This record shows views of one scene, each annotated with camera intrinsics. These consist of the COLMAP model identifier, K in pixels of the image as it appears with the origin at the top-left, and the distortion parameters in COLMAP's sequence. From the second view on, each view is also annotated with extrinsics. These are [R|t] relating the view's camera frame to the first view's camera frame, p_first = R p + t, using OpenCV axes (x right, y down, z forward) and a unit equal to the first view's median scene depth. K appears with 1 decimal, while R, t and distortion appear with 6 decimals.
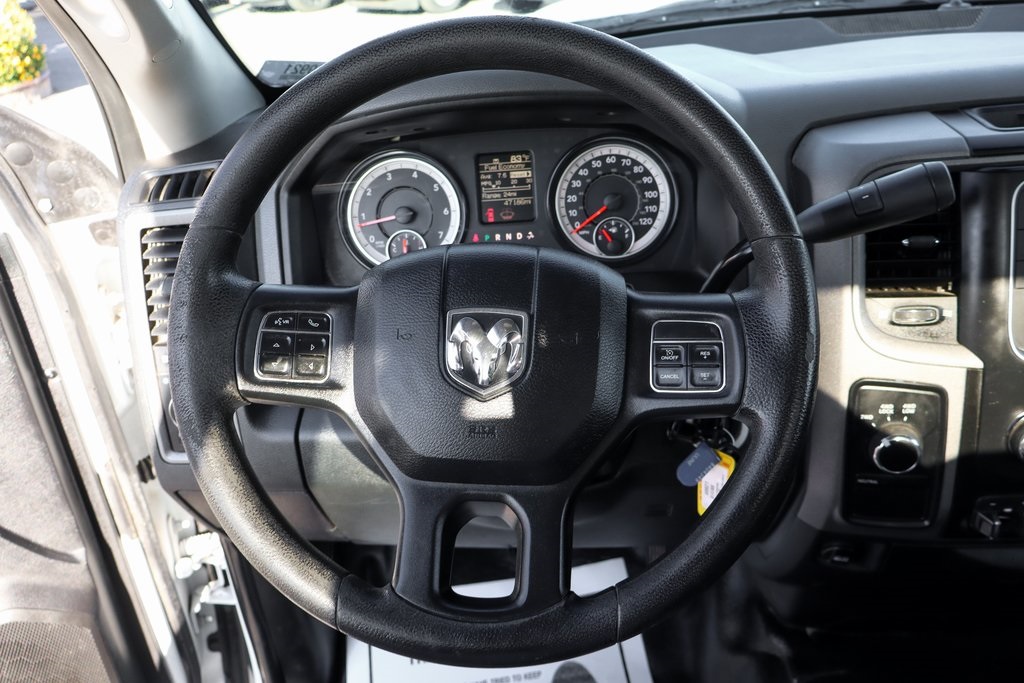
lens RADIAL K [[820.9, 0, 512.0], [0, 820.9, 341.5], [0, 0, 1]] dist [-0.002621, -0.000500]
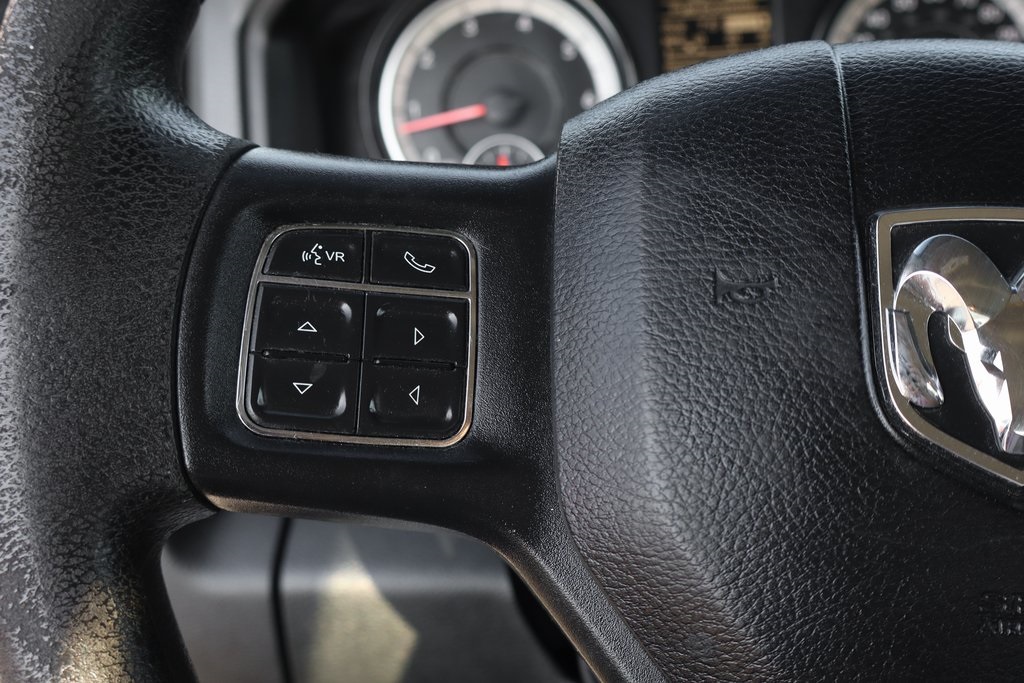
lens RADIAL K [[1173.2, 0, 512.0], [0, 1173.2, 341.5], [0, 0, 1]] dist [0.067894, -0.015733]
pose [[0.999983, 0.005803, -0.000958, -0.208245], [-0.005849, 0.998273, -0.058456, 0.035586], [0.000618, 0.058461, 0.998290, 0.551792]]
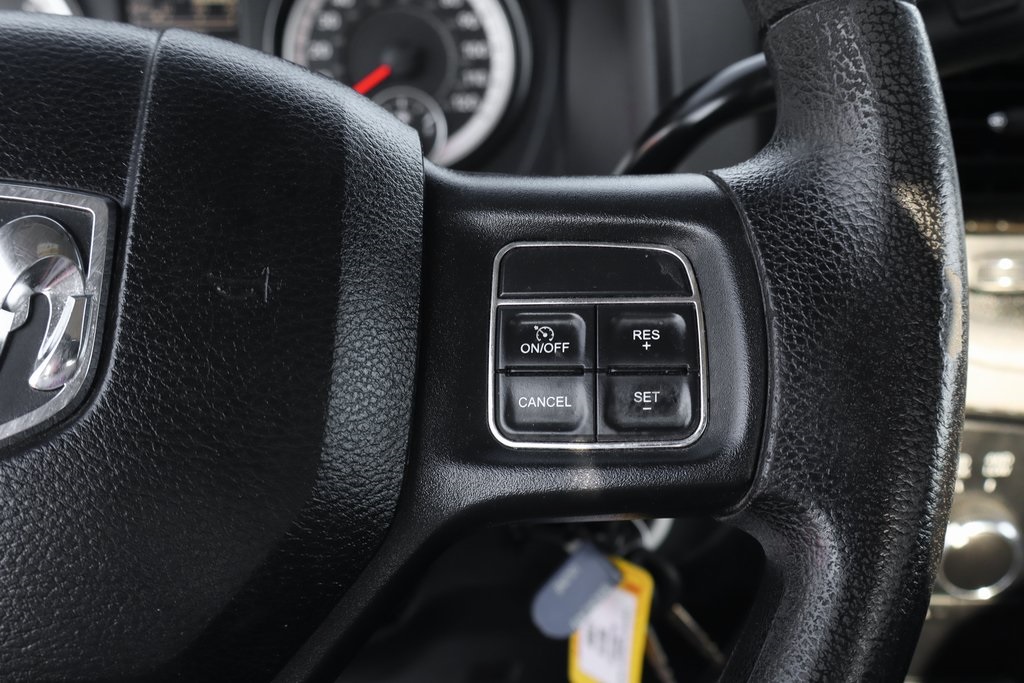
lens RADIAL K [[1173.2, 0, 512.0], [0, 1173.2, 341.5], [0, 0, 1]] dist [0.067894, -0.015733]
pose [[0.978147, 0.008310, 0.207749, 0.074415], [-0.007020, 0.999951, -0.006947, 0.020471], [-0.207797, 0.005337, 0.978157, 0.510631]]
